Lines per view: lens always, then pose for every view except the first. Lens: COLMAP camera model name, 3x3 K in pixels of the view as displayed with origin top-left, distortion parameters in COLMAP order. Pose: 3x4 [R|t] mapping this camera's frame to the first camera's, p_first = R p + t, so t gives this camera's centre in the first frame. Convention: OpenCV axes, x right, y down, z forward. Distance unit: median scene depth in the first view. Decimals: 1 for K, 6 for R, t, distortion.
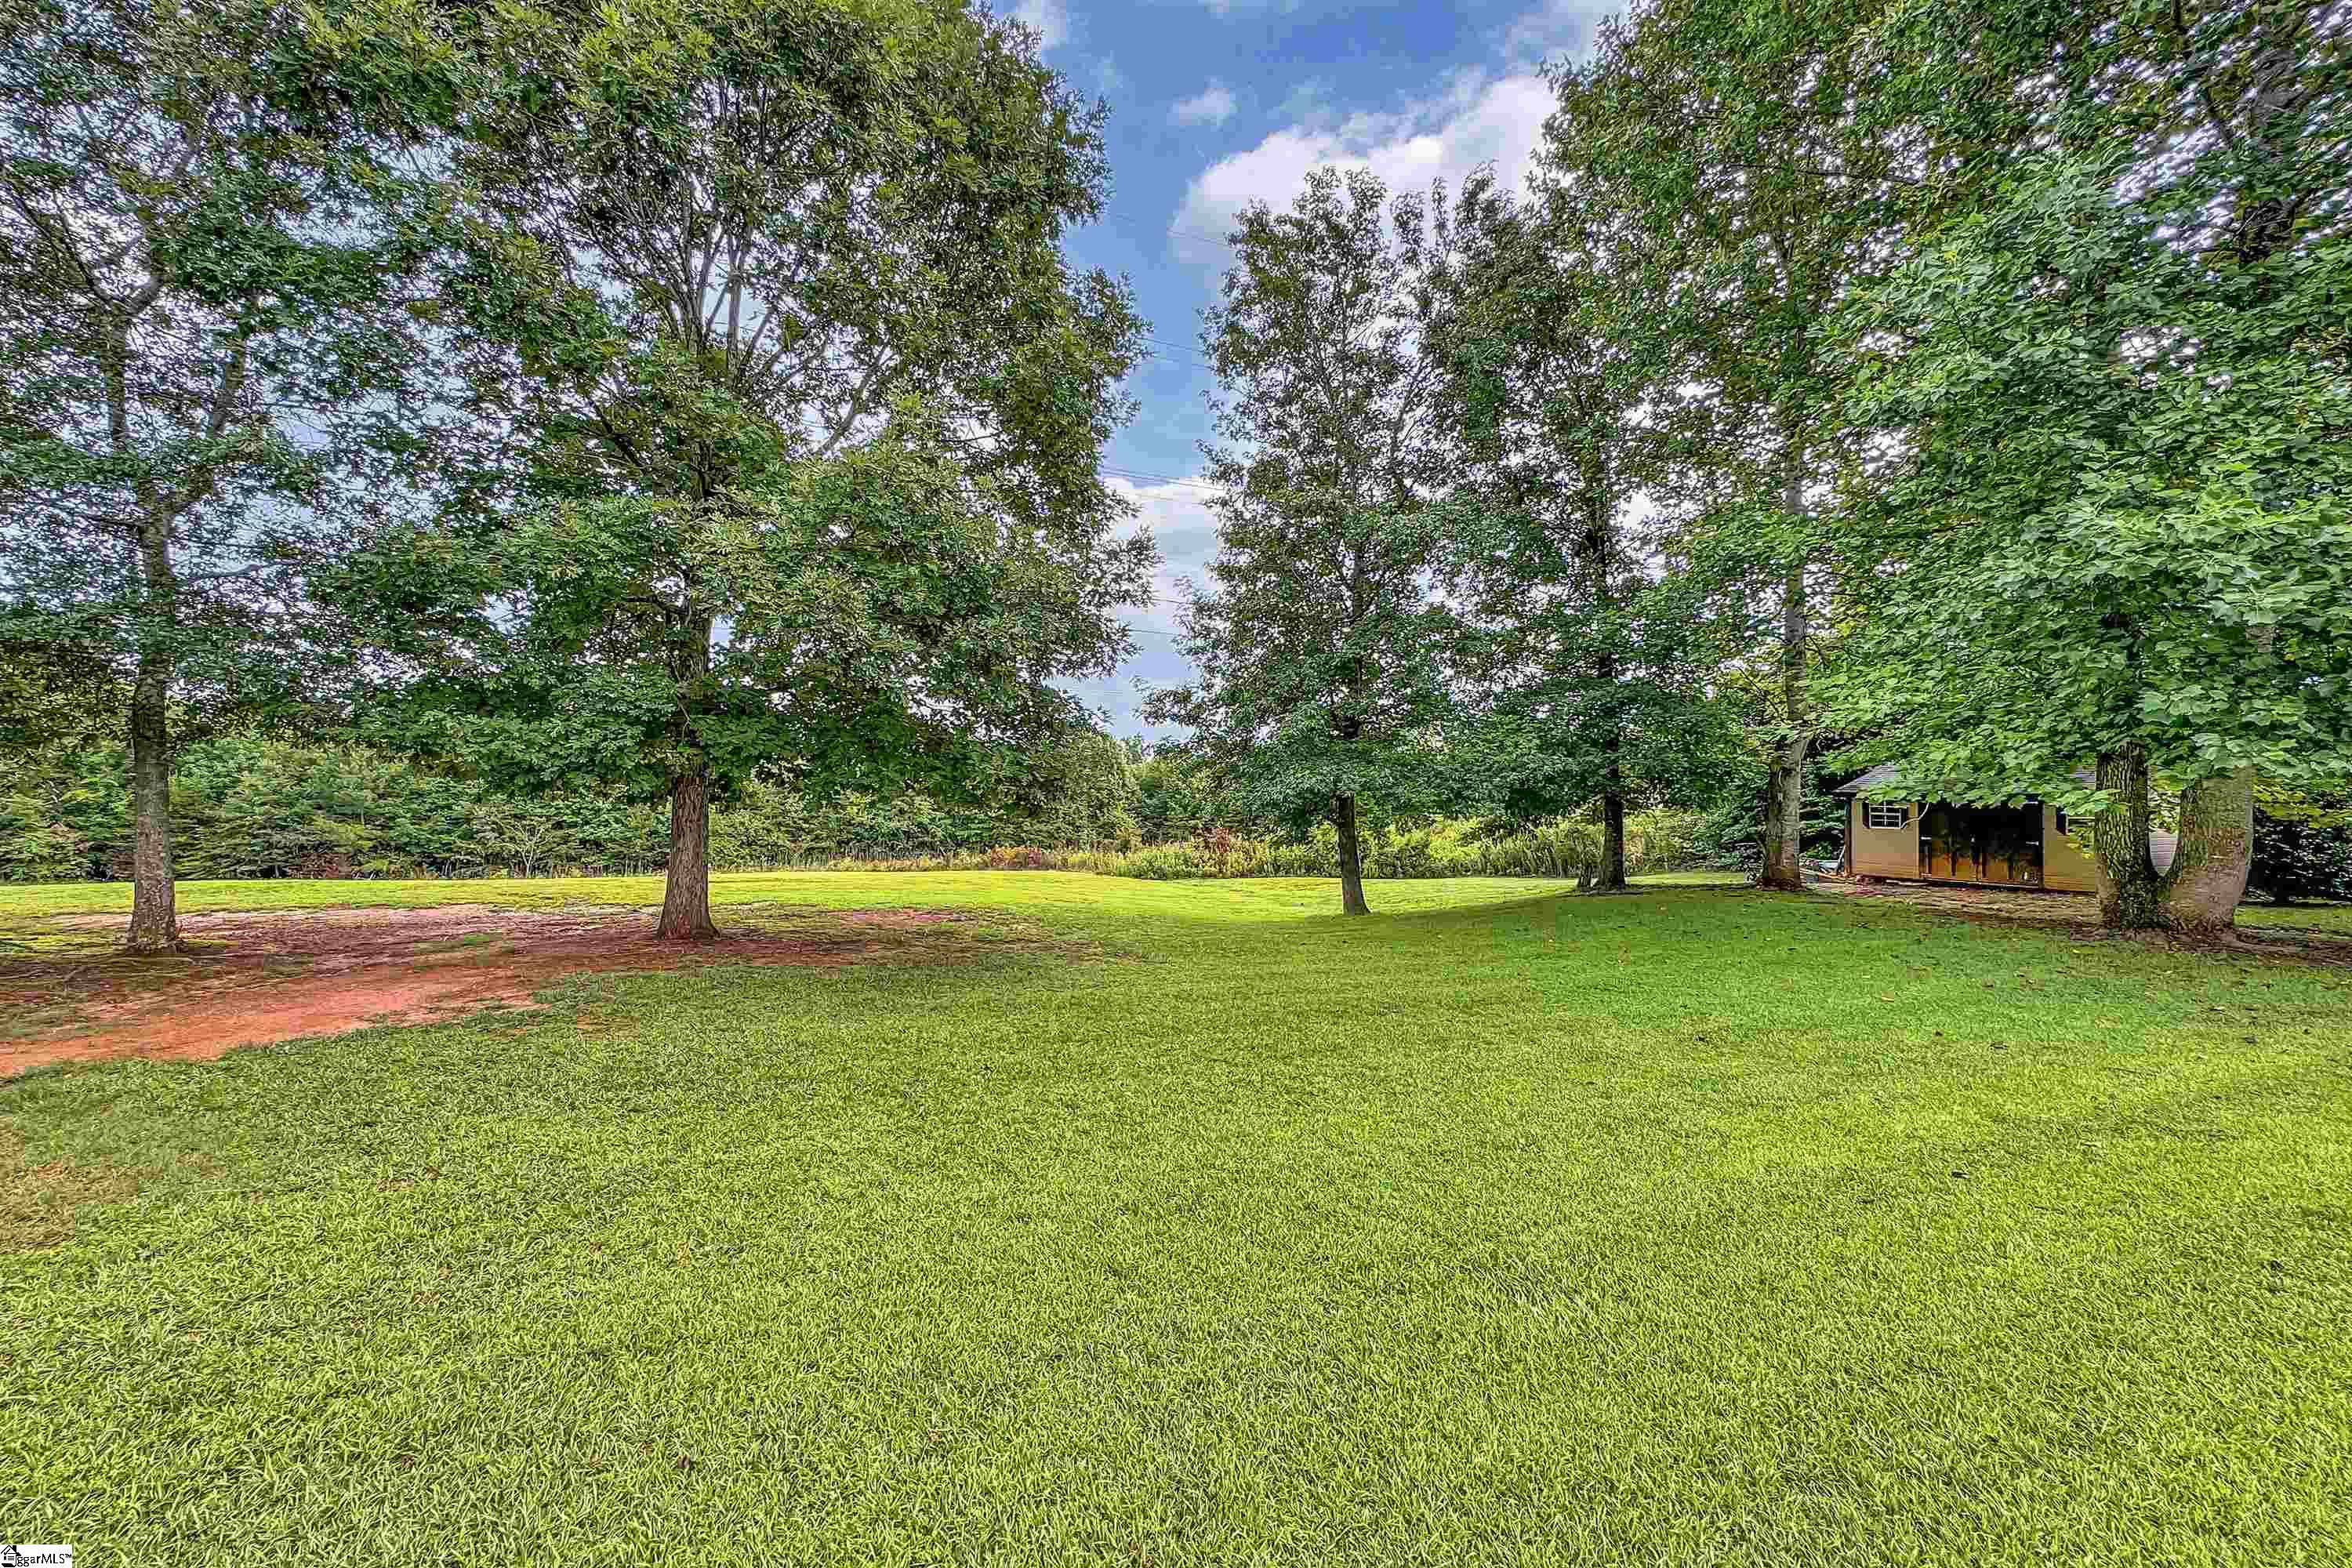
lens RADIAL K [[963.8, 0, 1185.8], [0, 963.8, 788.4], [0, 0, 1]] dist [-0.002927, -0.000561]
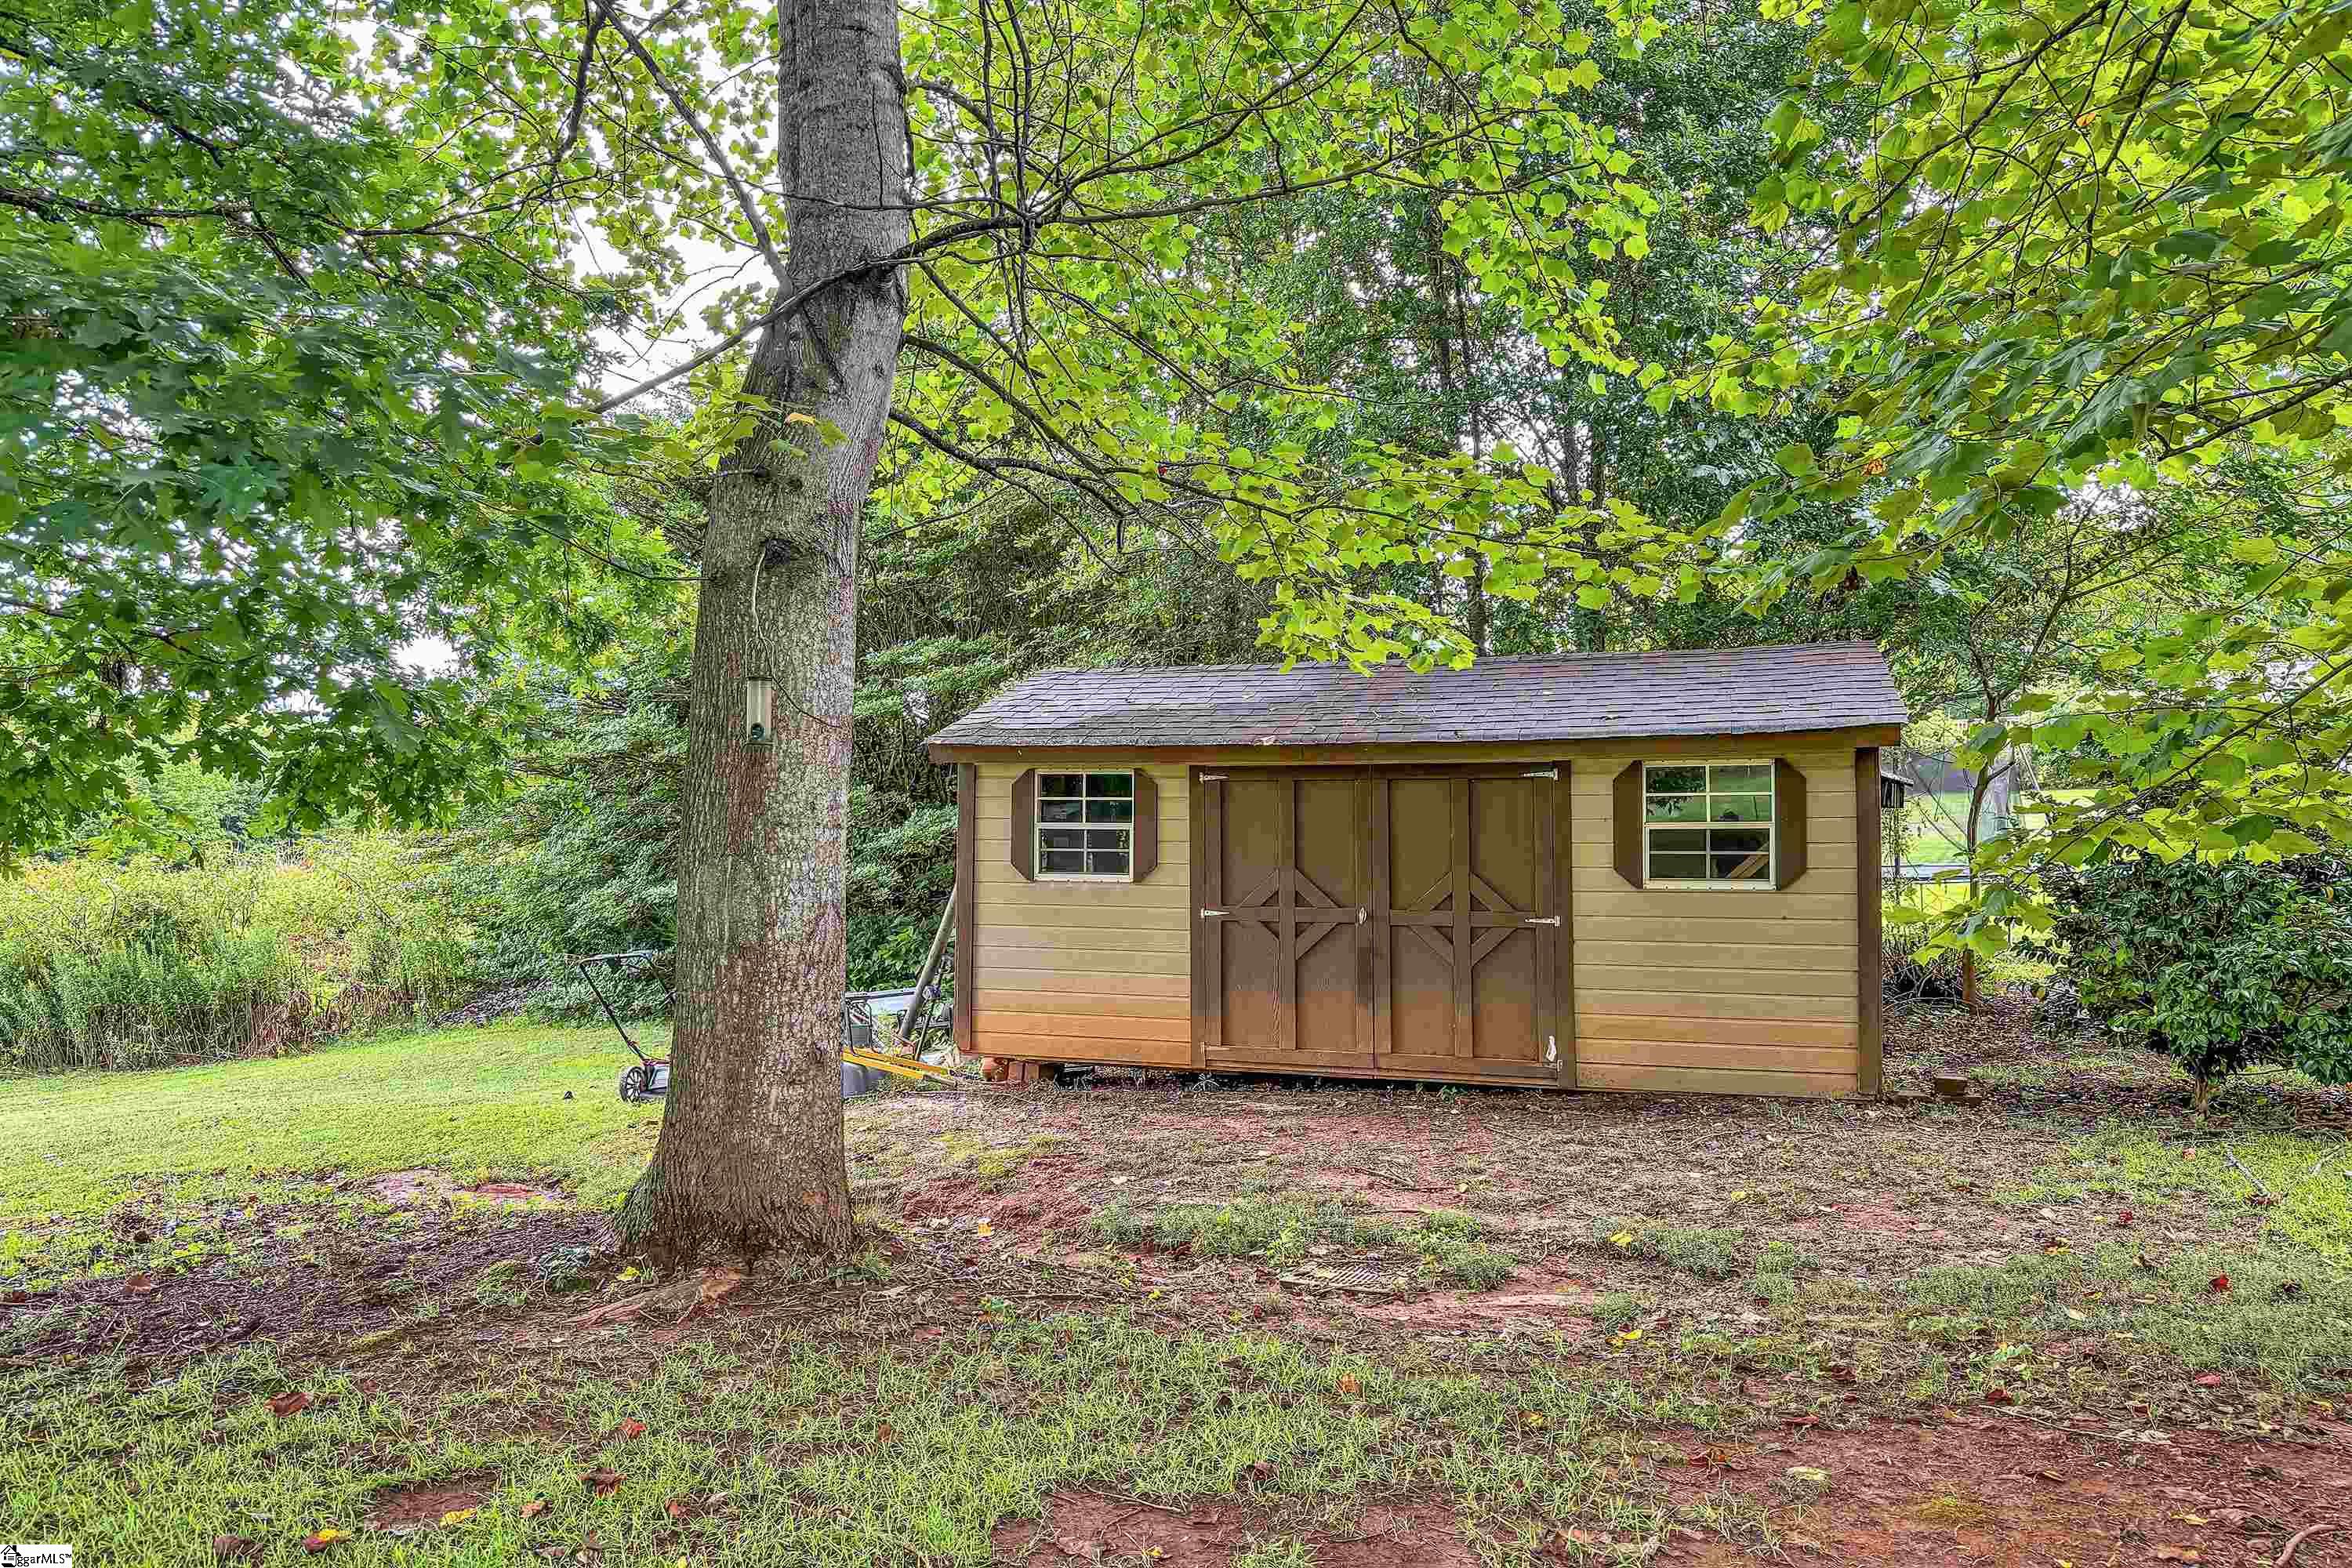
lens RADIAL K [[1627.1, 0, 1175.1], [0, 1627.1, 786.0], [0, 0, 1]] dist [-0.001390, -0.000015]
pose [[0.677146, 0.002644, 0.735844, 0.419674], [0.009566, 0.999877, -0.012396, 0.020471], [-0.735787, 0.015433, 0.677037, 0.688800]]
